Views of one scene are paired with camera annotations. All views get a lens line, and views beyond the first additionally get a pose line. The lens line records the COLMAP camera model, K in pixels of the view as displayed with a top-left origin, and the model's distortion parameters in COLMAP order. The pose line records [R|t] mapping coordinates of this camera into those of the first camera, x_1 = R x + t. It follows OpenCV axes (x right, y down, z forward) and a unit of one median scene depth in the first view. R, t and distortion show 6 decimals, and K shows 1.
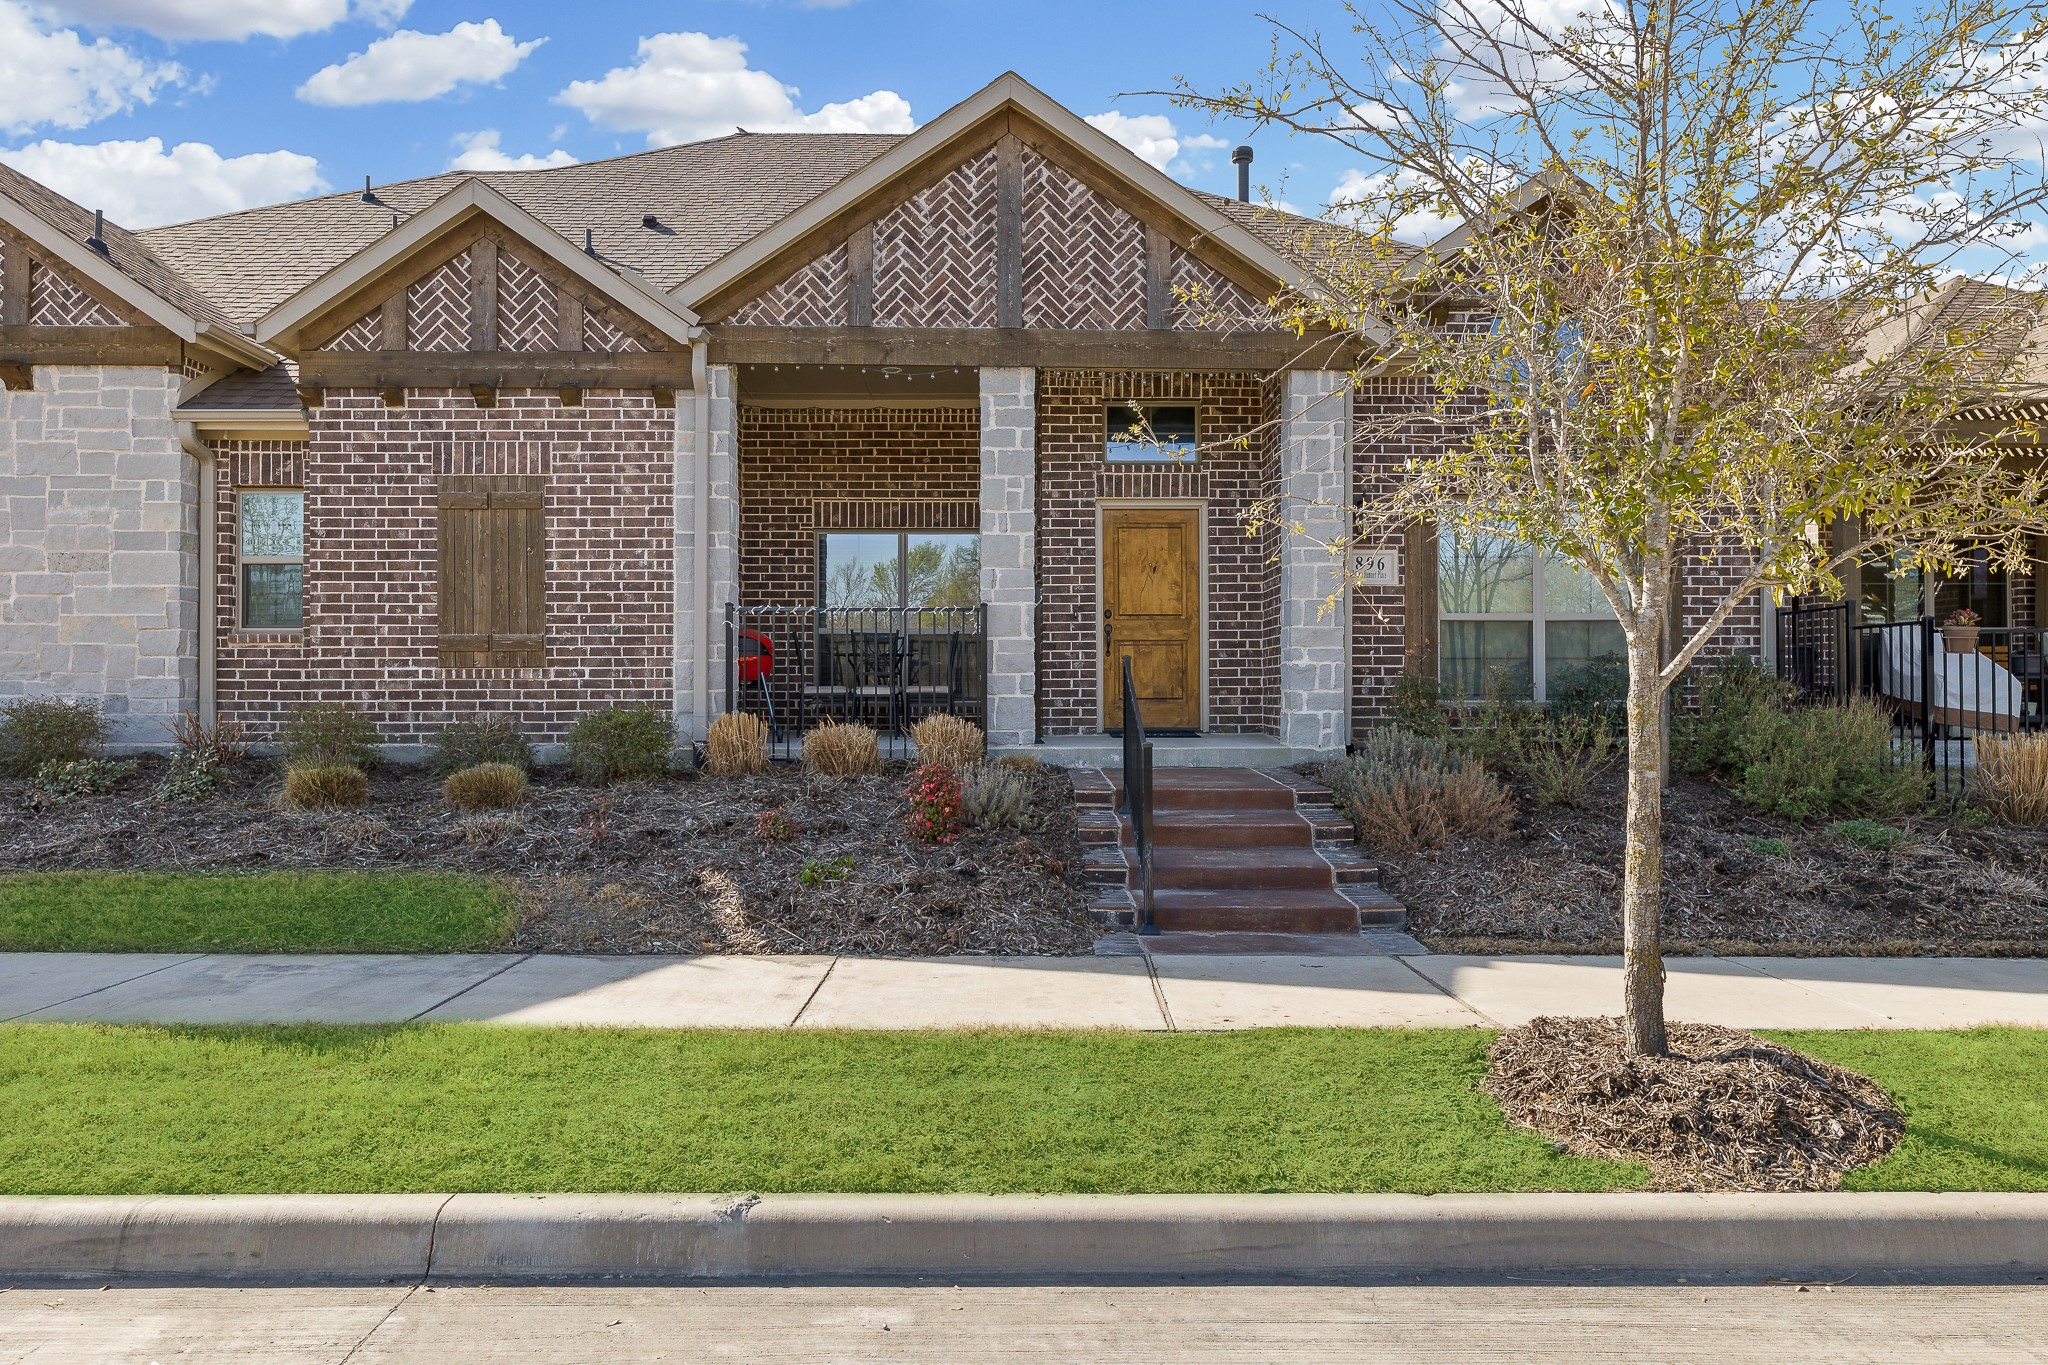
lens RADIAL K [[1364.9, 0, 986.5], [0, 1364.9, 678.5], [0, 0, 1]] dist [0.000066, 0.000729]
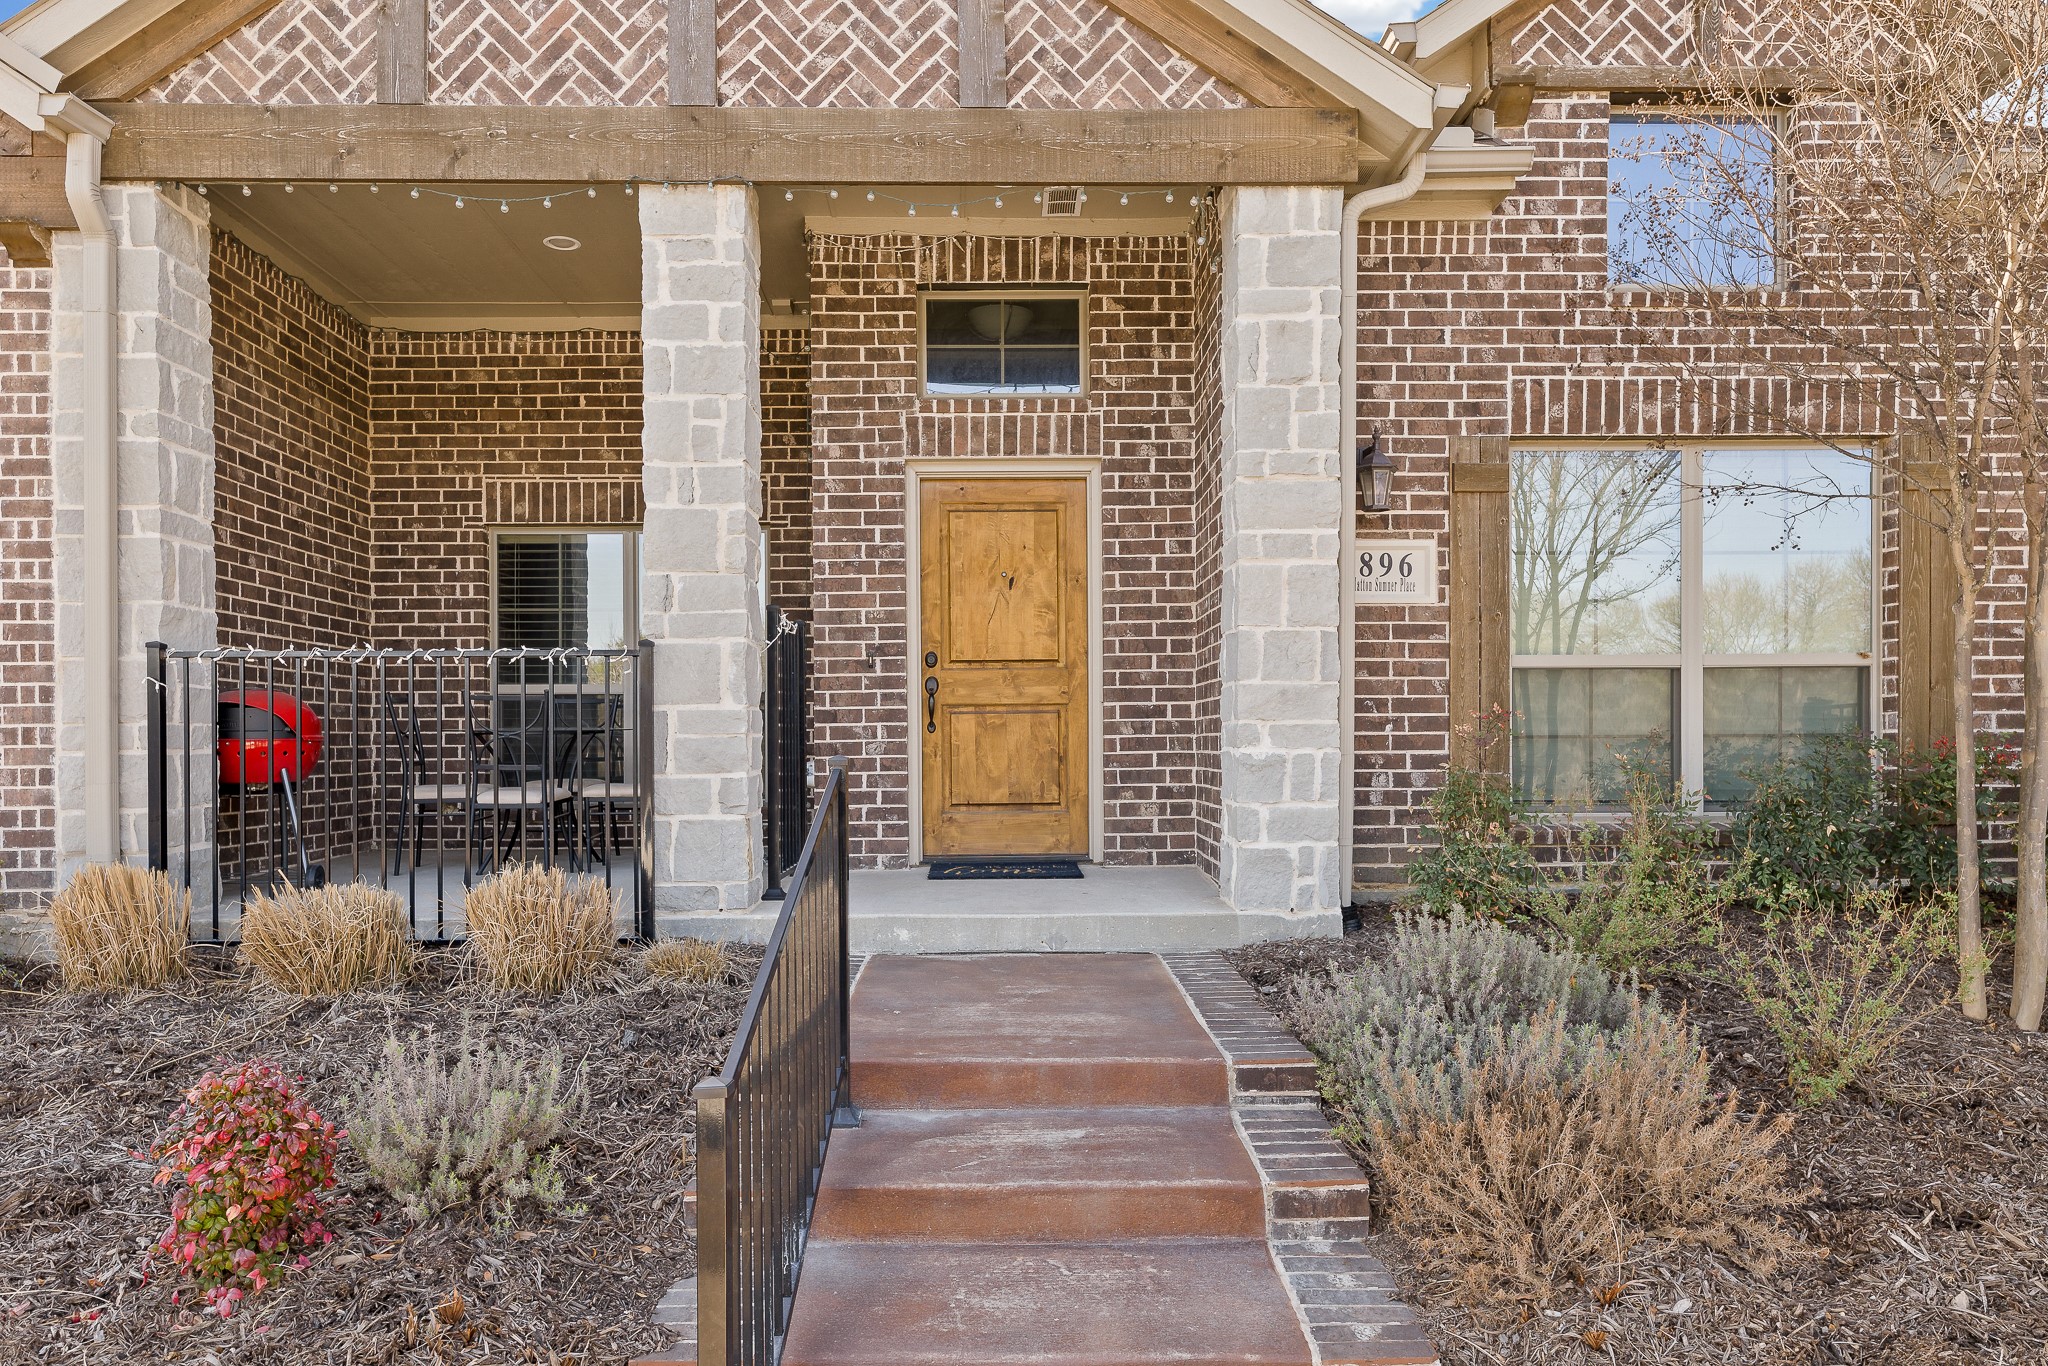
lens RADIAL K [[1349.9, 0, 968.6], [0, 1349.9, 755.5], [0, 0, 1]] dist [-0.000641, 0.001107]
pose [[0.999981, -0.004829, -0.003815, 0.121526], [0.004917, 0.999710, 0.023565, -0.022595], [0.003700, -0.023583, 0.999715, 0.480923]]
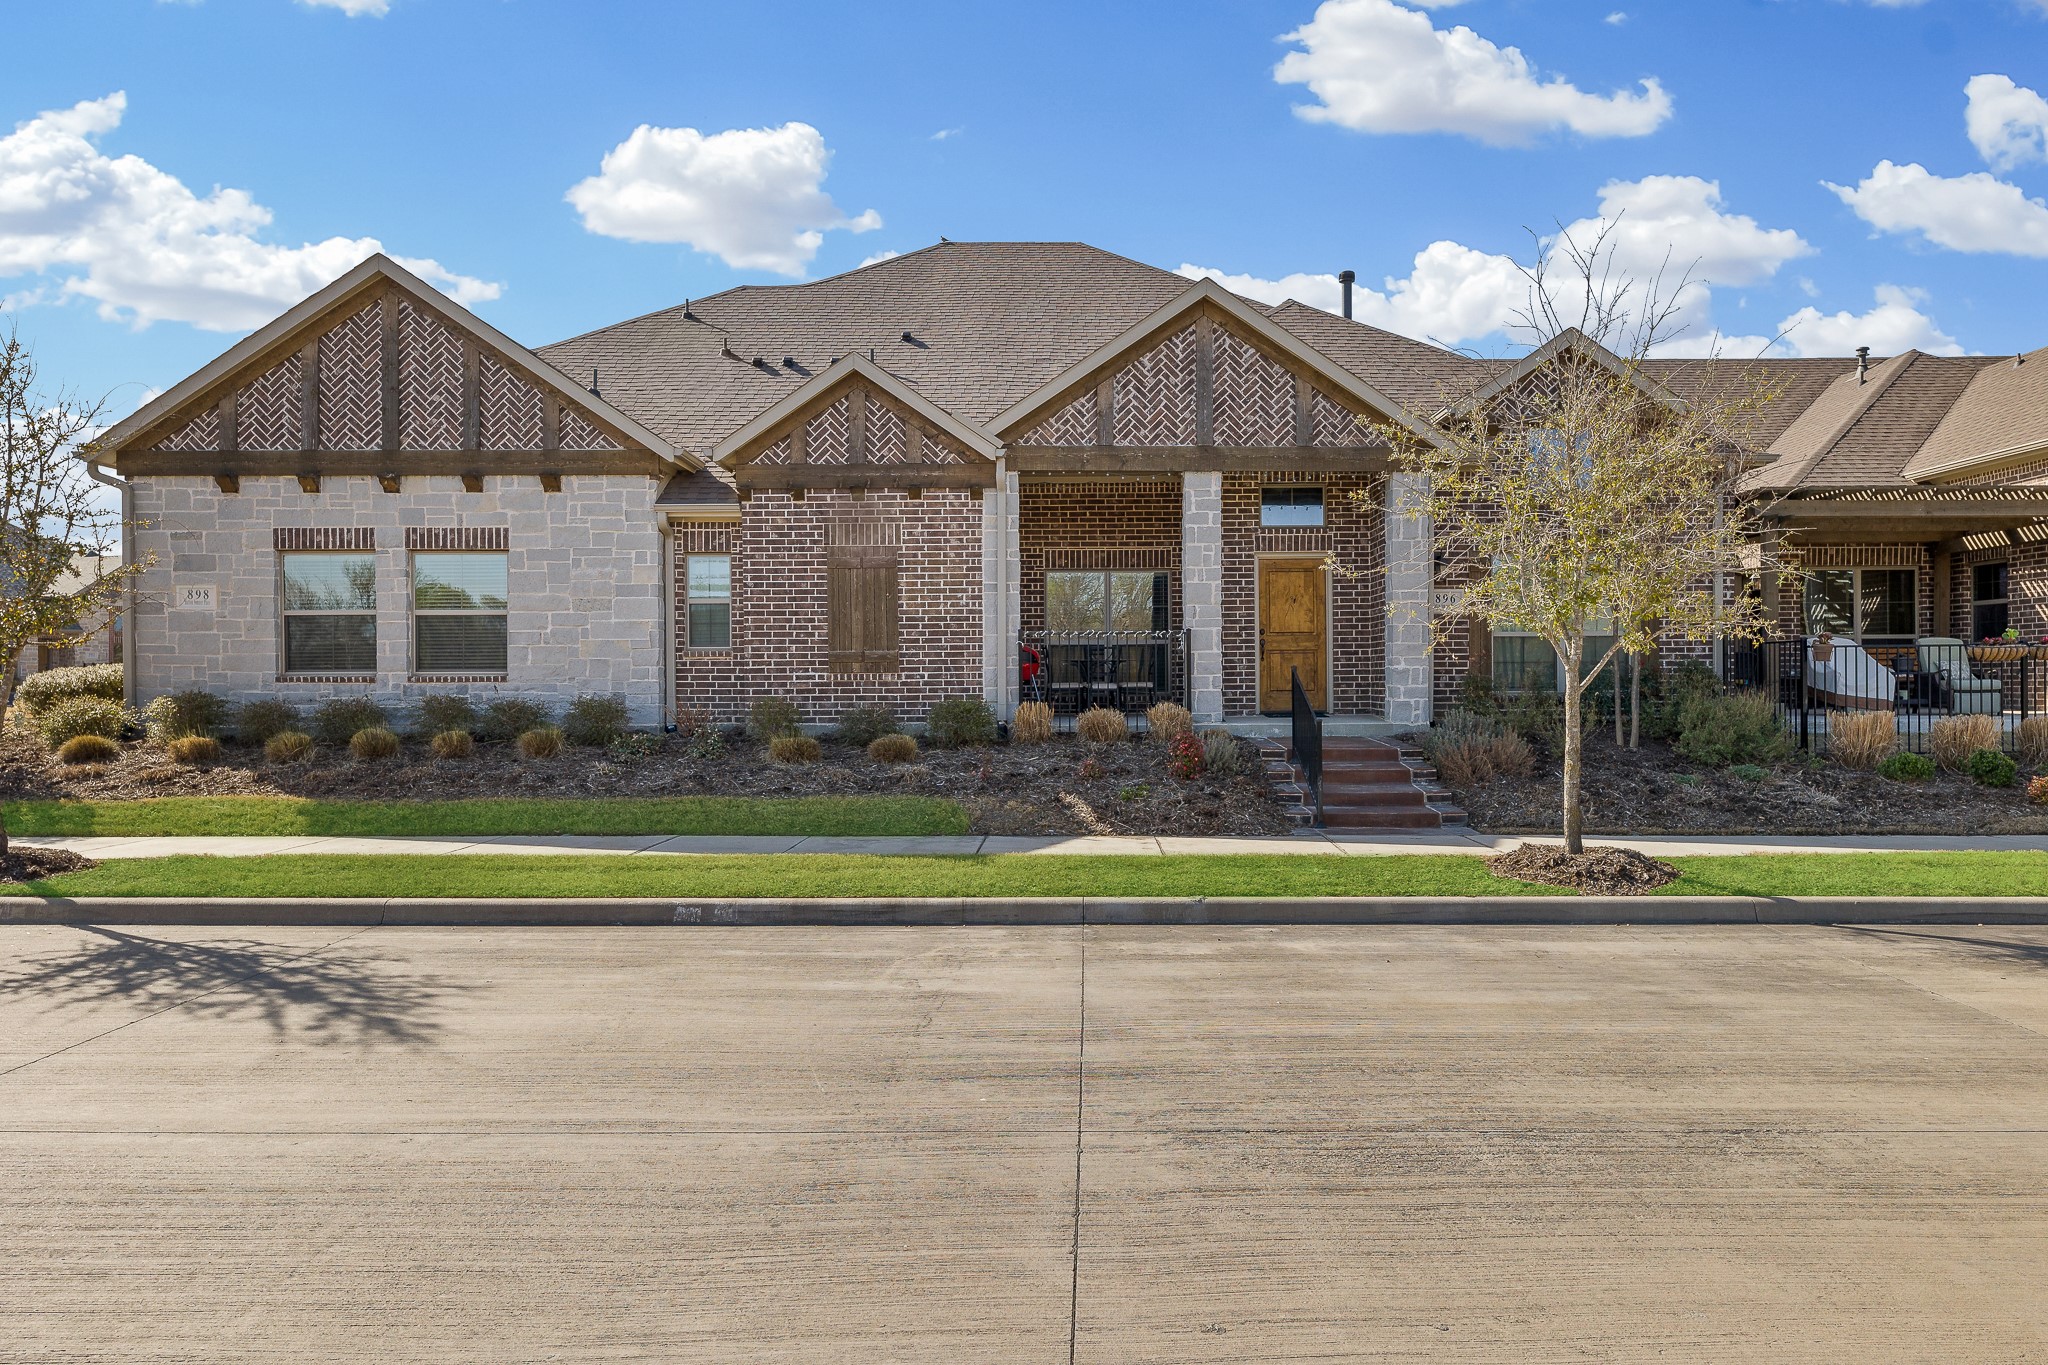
lens RADIAL K [[1393.4, 0, 1024.0], [0, 1393.4, 682.5], [0, 0, 1]] dist [0.001653, 0.000518]
pose [[0.999857, -0.004824, -0.016183, -0.157969], [0.005058, 0.999883, 0.014437, -0.018572], [0.016111, -0.014517, 0.999765, -0.540150]]
